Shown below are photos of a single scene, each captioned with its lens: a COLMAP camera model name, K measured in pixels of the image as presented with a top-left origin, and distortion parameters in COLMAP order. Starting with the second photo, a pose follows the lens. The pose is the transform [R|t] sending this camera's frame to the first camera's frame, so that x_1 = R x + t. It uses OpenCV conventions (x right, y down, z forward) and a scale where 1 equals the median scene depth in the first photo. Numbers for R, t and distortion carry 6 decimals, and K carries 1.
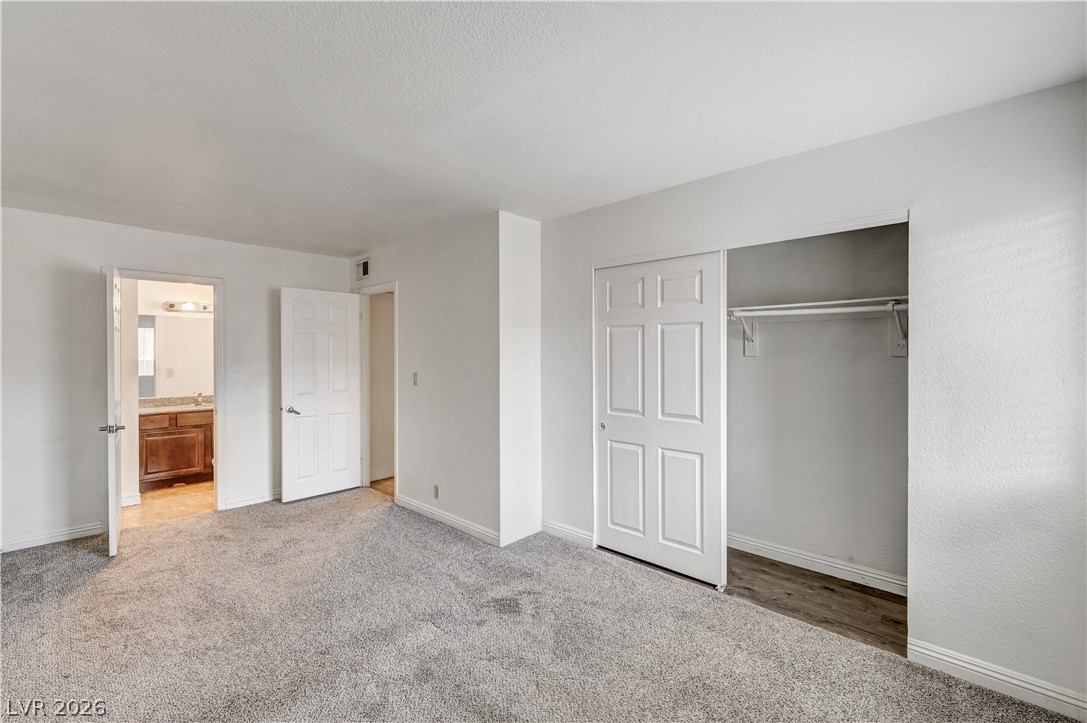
lens RADIAL K [[483.4, 0, 541.7], [0, 483.4, 359.6], [0, 0, 1]] dist [0.000411, 0.001629]
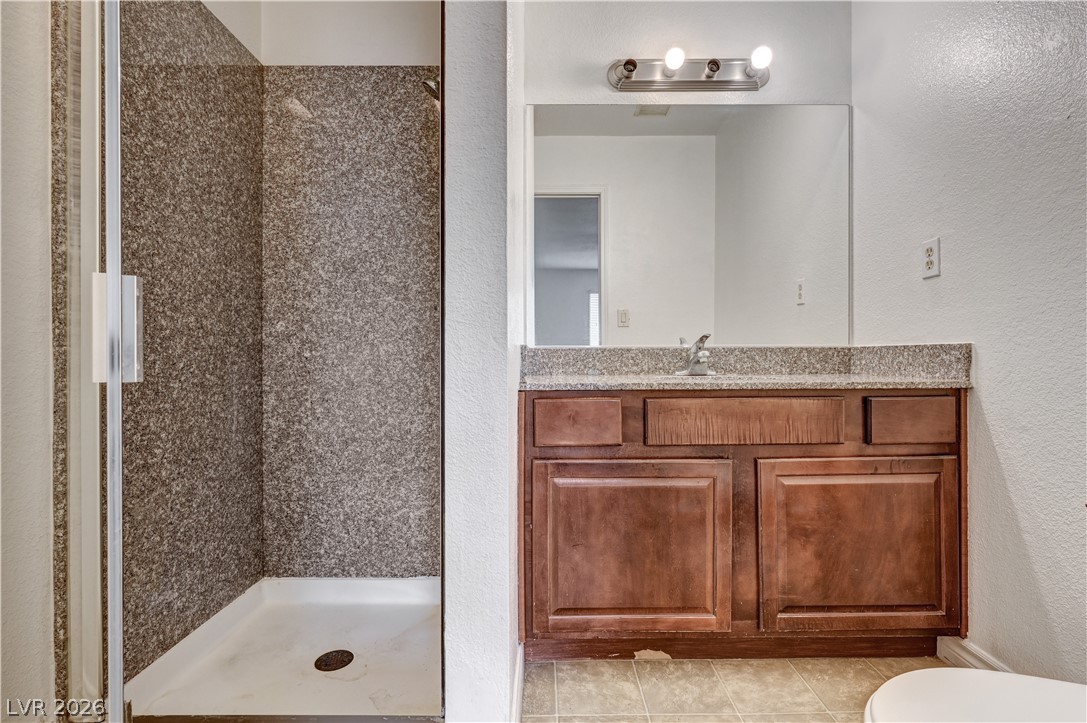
lens RADIAL K [[483.4, 0, 546.4], [0, 483.4, 360.9], [0, 0, 1]] dist [0.000411, 0.001629]
pose [[0.690574, 0.002215, -0.723259, -0.605316], [-0.003150, 0.999995, 0.000055, 0.093636], [0.723255, 0.002240, 0.690577, 0.784097]]
